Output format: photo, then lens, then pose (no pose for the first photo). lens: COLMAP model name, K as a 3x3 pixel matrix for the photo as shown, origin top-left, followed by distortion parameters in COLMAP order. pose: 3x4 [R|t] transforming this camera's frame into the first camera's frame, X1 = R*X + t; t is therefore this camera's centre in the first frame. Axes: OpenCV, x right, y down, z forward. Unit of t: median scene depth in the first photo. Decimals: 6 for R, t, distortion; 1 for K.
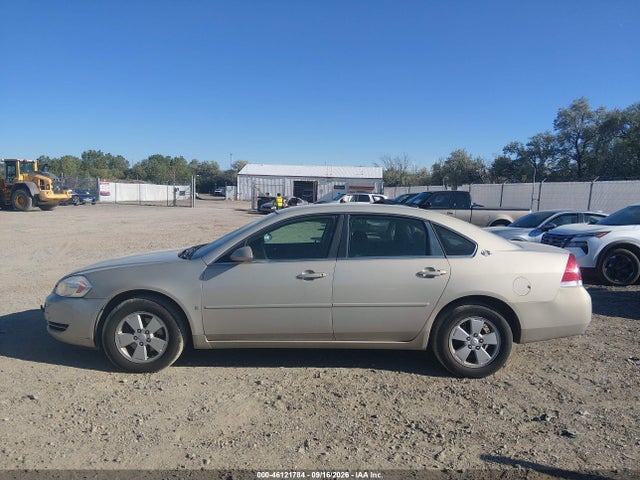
lens RADIAL K [[484.5, 0, 320.0], [0, 484.5, 240.0], [0, 0, 1]] dist [0.071187, -0.107750]
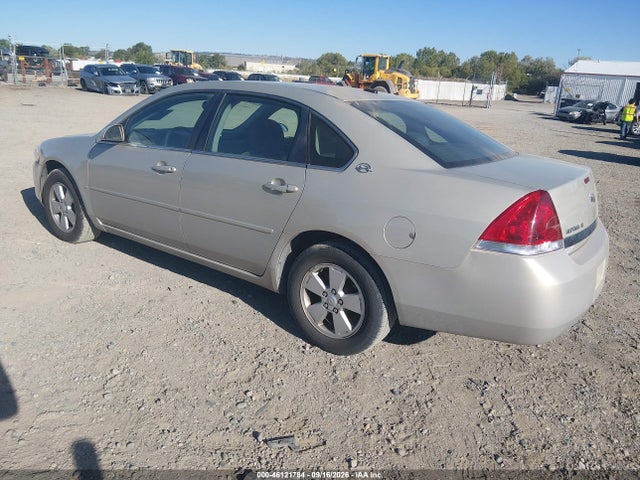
lens RADIAL K [[484.5, 0, 320.0], [0, 484.5, 240.0], [0, 0, 1]] dist [0.071187, -0.107750]
pose [[0.803115, 0.205538, -0.559249, 0.056713], [-0.093580, 0.970479, 0.222289, -0.001401], [0.588429, -0.126189, 0.798641, 0.041195]]
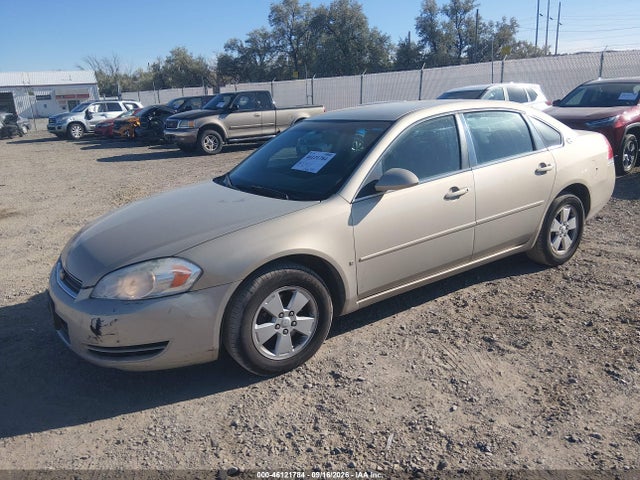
lens RADIAL K [[484.5, 0, 320.0], [0, 484.5, 240.0], [0, 0, 1]] dist [0.071187, -0.107750]
pose [[0.834957, -0.215590, 0.506327, -0.055086], [0.116180, 0.968387, 0.220745, -0.005027], [-0.537911, -0.125488, 0.833609, 0.035887]]
